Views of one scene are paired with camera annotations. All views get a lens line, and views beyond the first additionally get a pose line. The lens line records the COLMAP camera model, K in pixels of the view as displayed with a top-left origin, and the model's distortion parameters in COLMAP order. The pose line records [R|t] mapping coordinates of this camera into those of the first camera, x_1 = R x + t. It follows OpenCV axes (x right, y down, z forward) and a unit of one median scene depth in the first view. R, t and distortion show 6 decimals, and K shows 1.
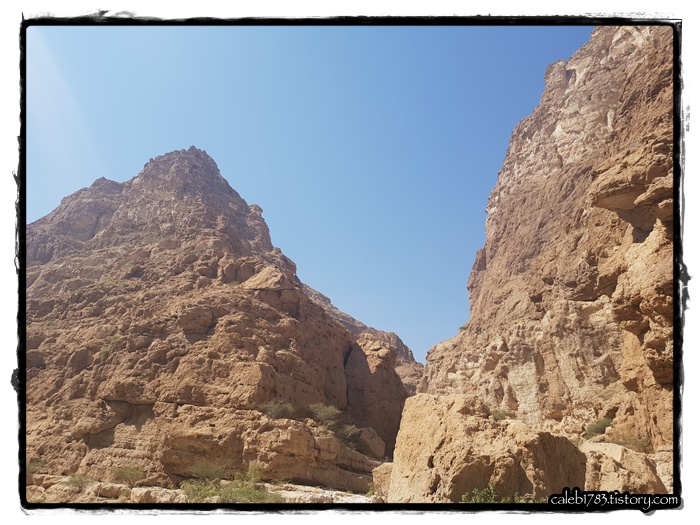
lens RADIAL K [[499.4, 0, 346.2], [0, 499.4, 267.0], [0, 0, 1]] dist [0.092497, -0.153056]
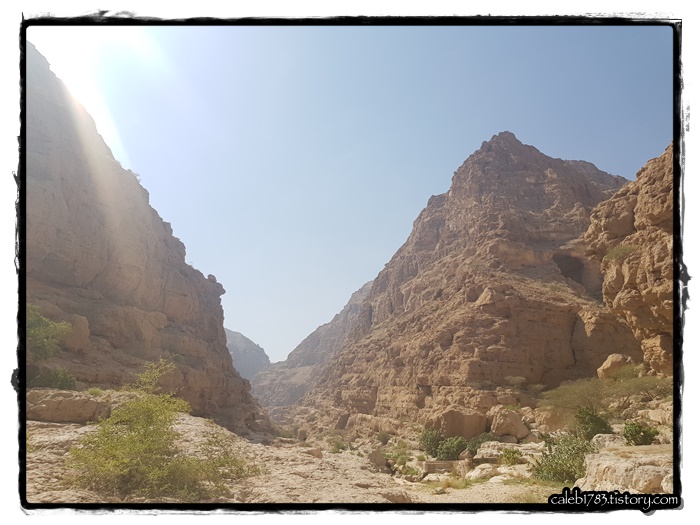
lens RADIAL K [[499.4, 0, 346.2], [0, 499.4, 267.0], [0, 0, 1]] dist [0.092497, -0.153056]
pose [[0.679651, -0.271833, -0.681308, 0.574060], [0.354754, 0.934765, -0.019067, -0.168920], [0.642046, -0.228738, 0.731748, -0.379534]]
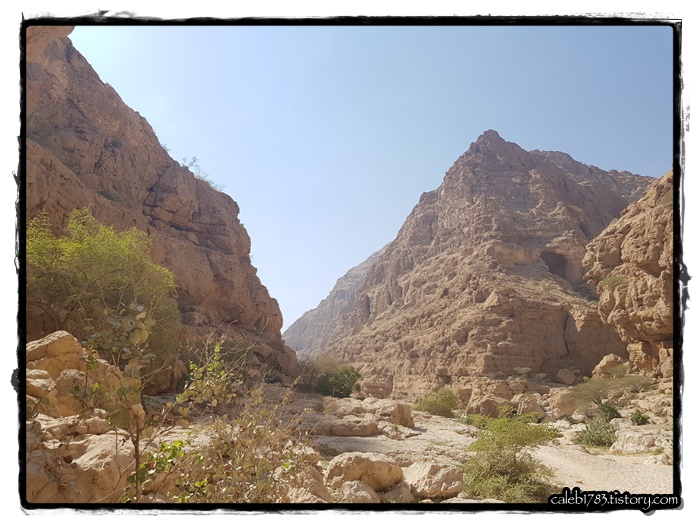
lens RADIAL K [[499.4, 0, 346.2], [0, 499.4, 267.0], [0, 0, 1]] dist [0.092497, -0.153056]
pose [[0.703996, -0.264577, -0.659082, 0.644985], [0.376330, 0.925992, 0.030252, -0.312569], [0.602301, -0.269330, 0.751462, -0.637560]]
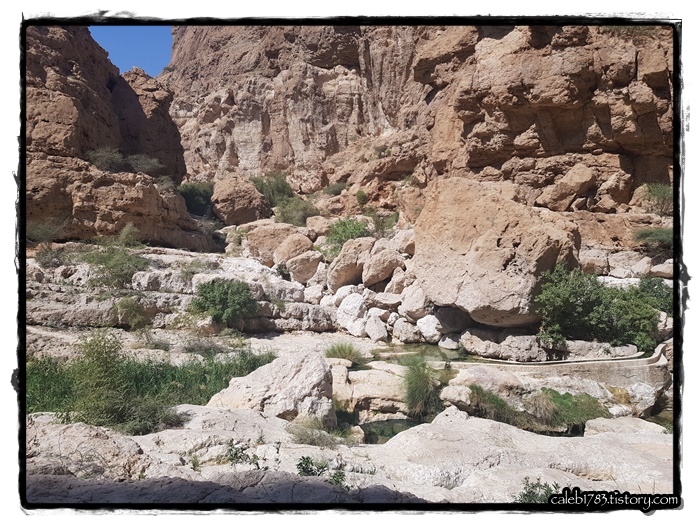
lens RADIAL K [[500.5, 0, 350.6], [0, 500.5, 281.4], [0, 0, 1]] dist [0.060952, -0.113130]
pose [[0.801141, -0.060855, 0.595373, -0.189329], [-0.239775, 0.878848, 0.412474, 0.020445], [-0.548343, -0.473205, 0.689490, 0.094148]]
